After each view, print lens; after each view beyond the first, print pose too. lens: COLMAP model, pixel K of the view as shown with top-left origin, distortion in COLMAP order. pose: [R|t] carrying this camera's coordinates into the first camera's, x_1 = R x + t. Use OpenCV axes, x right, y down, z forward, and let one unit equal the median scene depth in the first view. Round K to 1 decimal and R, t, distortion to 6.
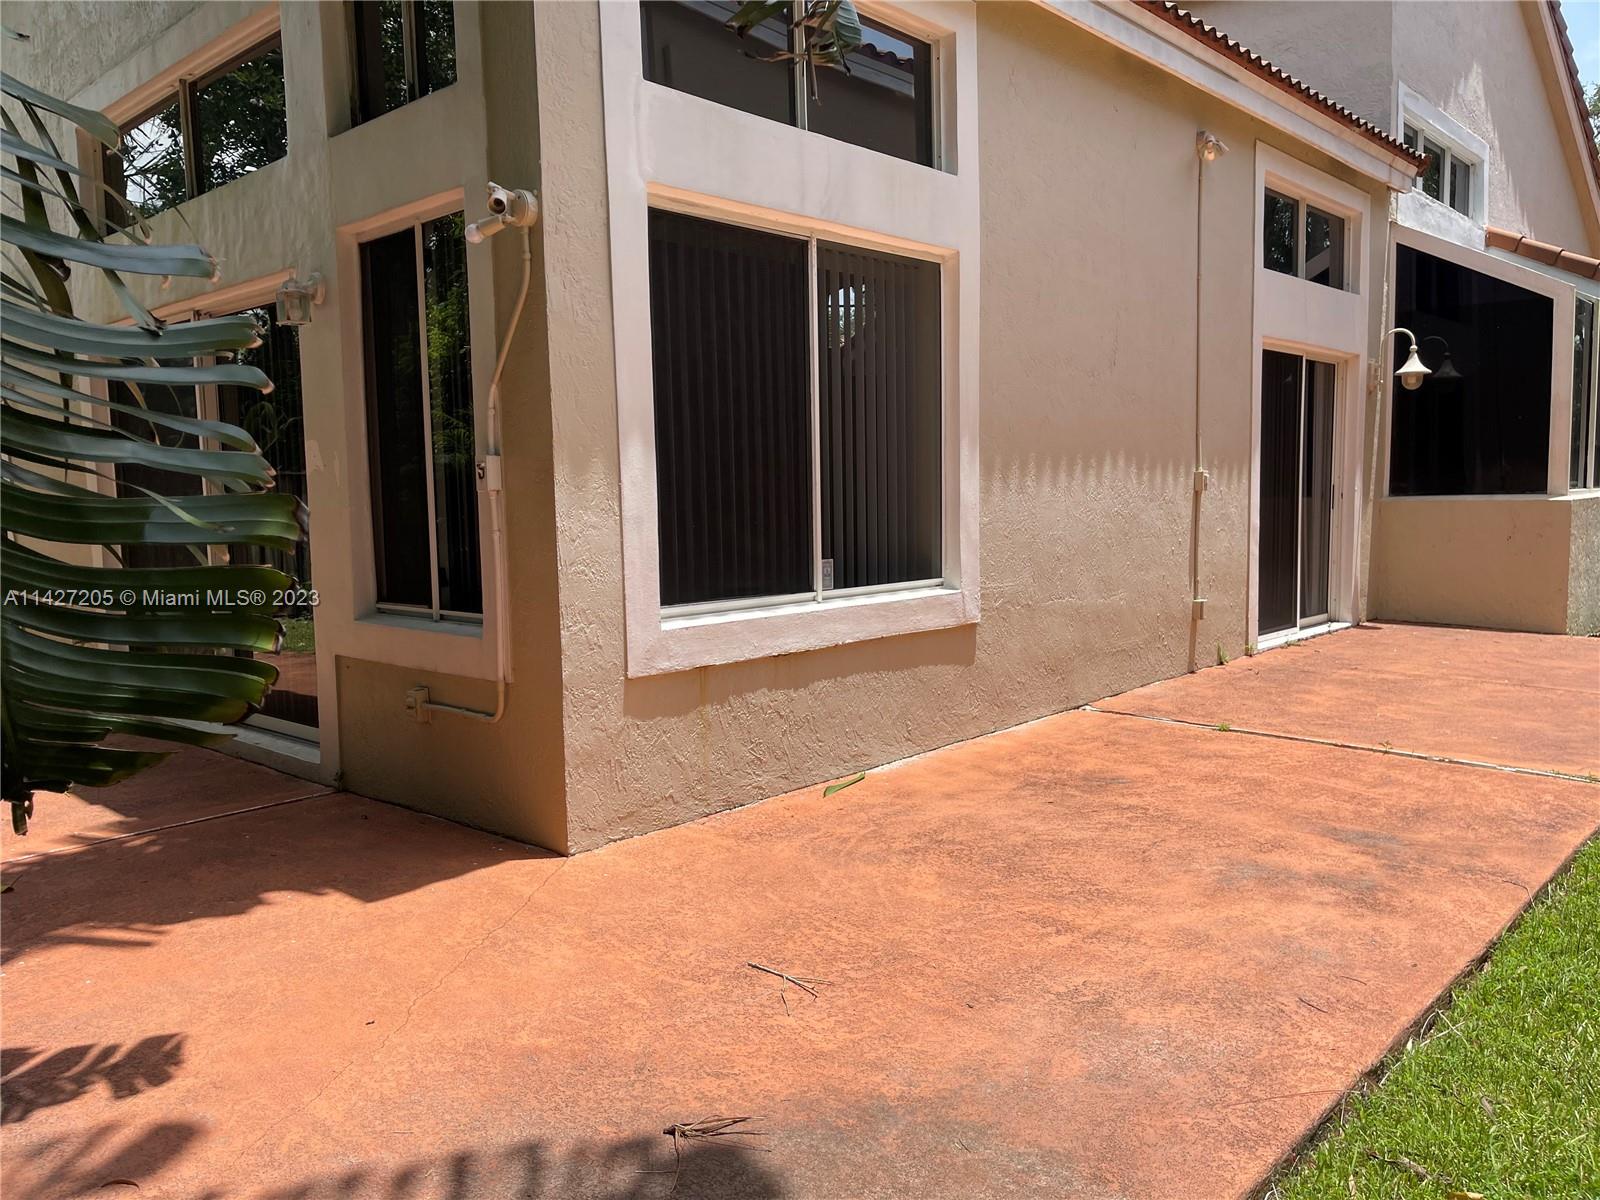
lens RADIAL K [[1217.6, 0, 793.9], [0, 1217.6, 606.4], [0, 0, 1]] dist [0.070487, -0.093733]
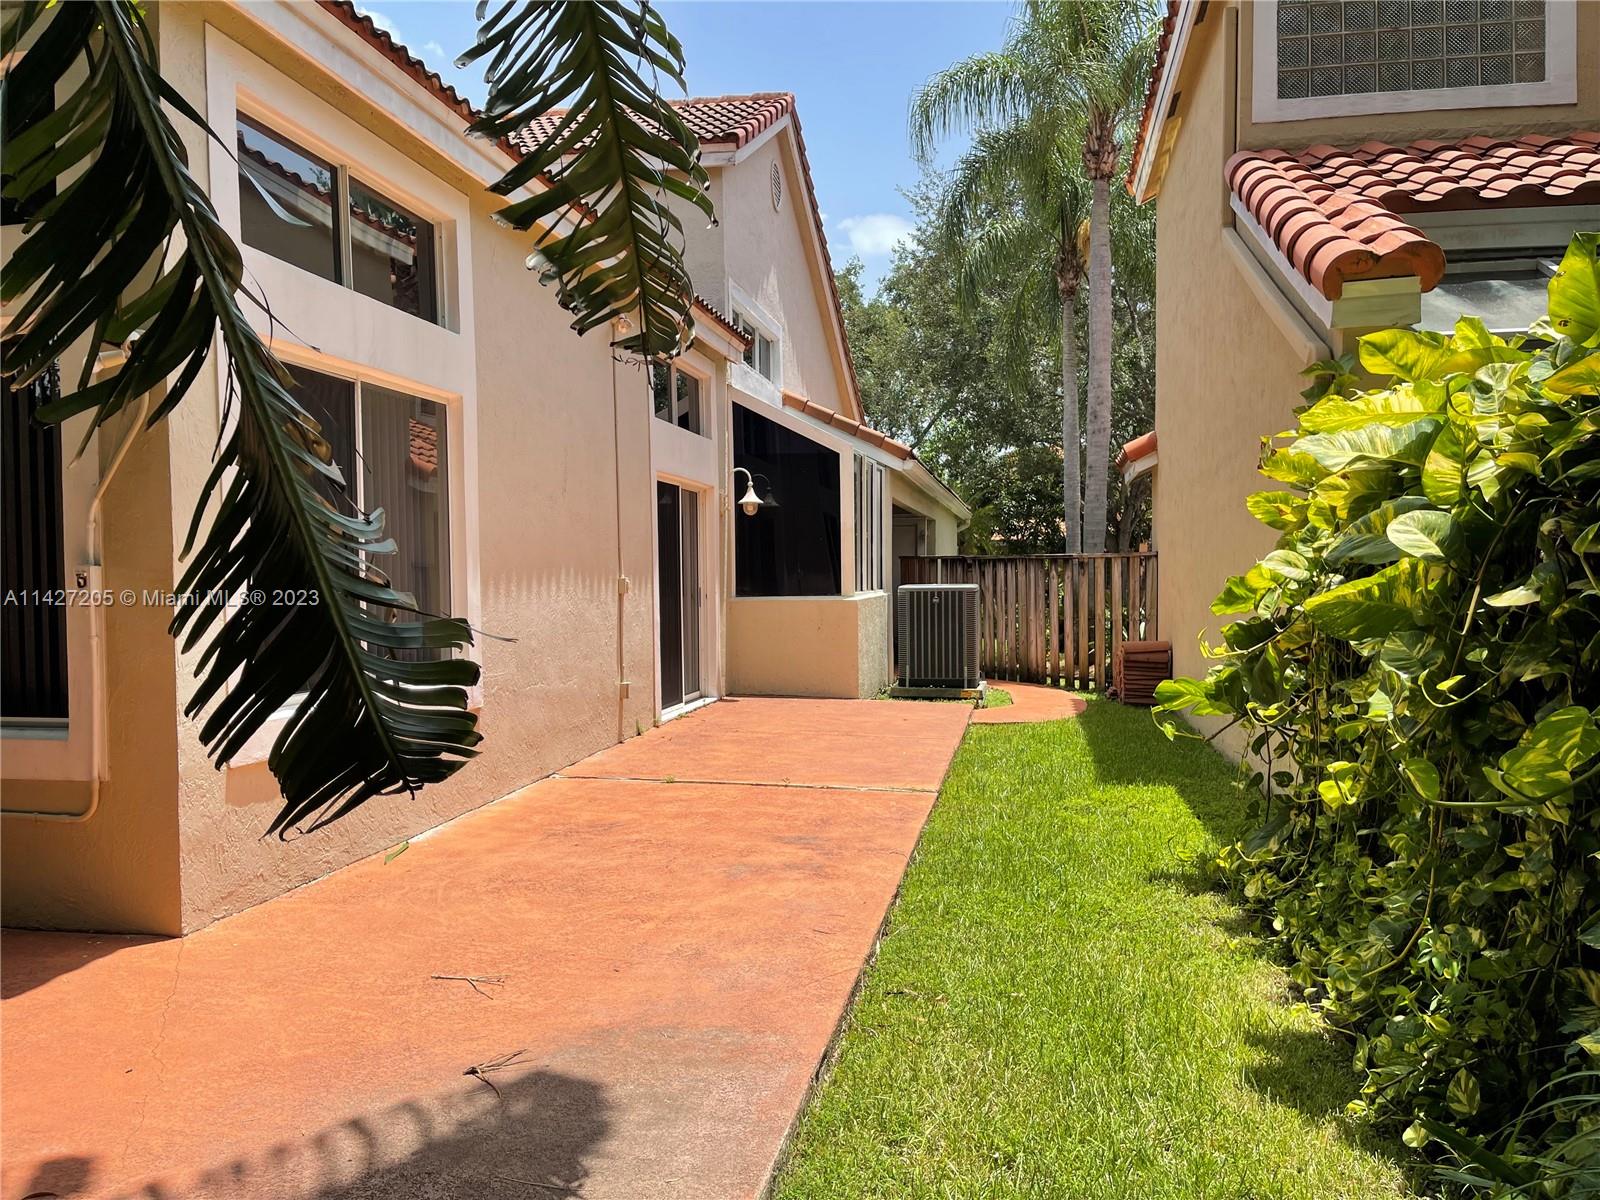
lens RADIAL K [[1217.6, 0, 802.1], [0, 1217.6, 610.5], [0, 0, 1]] dist [0.070487, -0.093733]
pose [[0.847449, -0.006882, 0.530833, -0.287860], [0.045900, 0.997121, -0.060350, 0.007812], [-0.528889, 0.075509, 0.845325, -0.222271]]
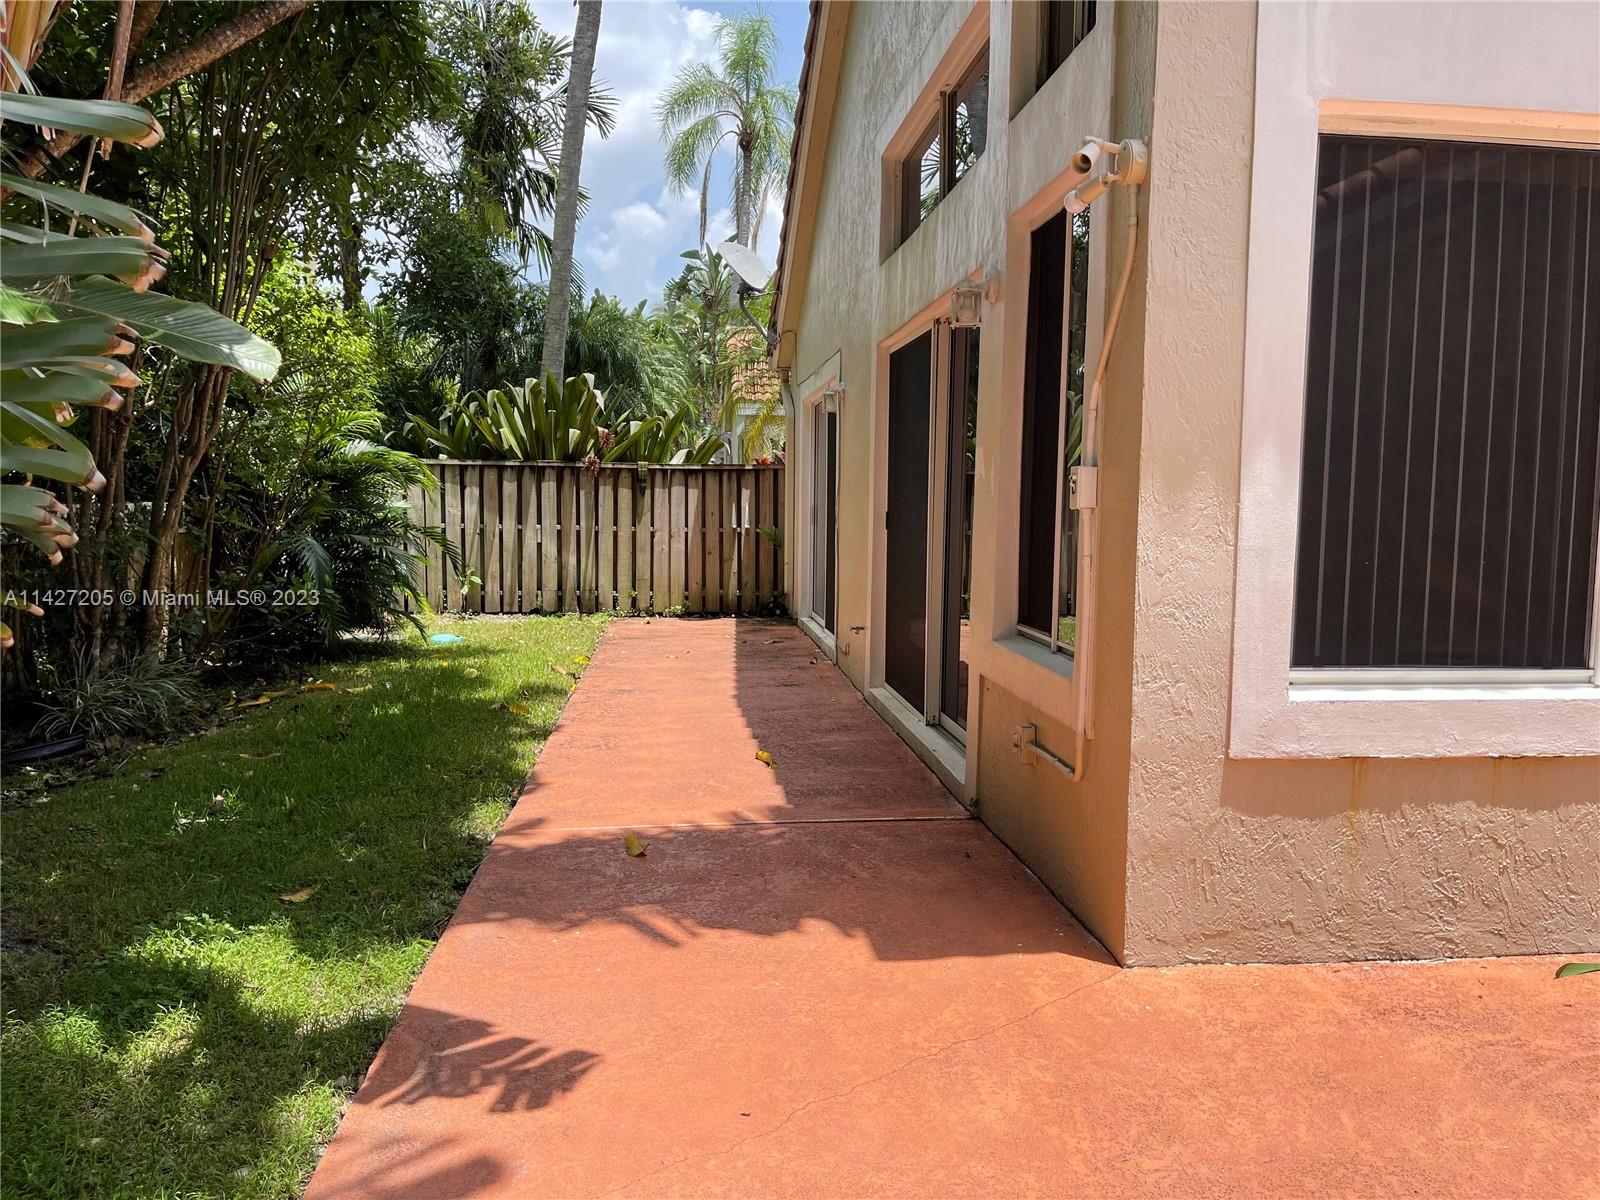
lens RADIAL K [[1217.6, 0, 802.4], [0, 1217.6, 597.2], [0, 0, 1]] dist [0.070487, -0.093733]
pose [[0.752052, 0.081791, -0.654009, 0.157933], [-0.086430, 0.995940, 0.025167, -0.037717], [0.653412, 0.037600, 0.756068, 0.239540]]
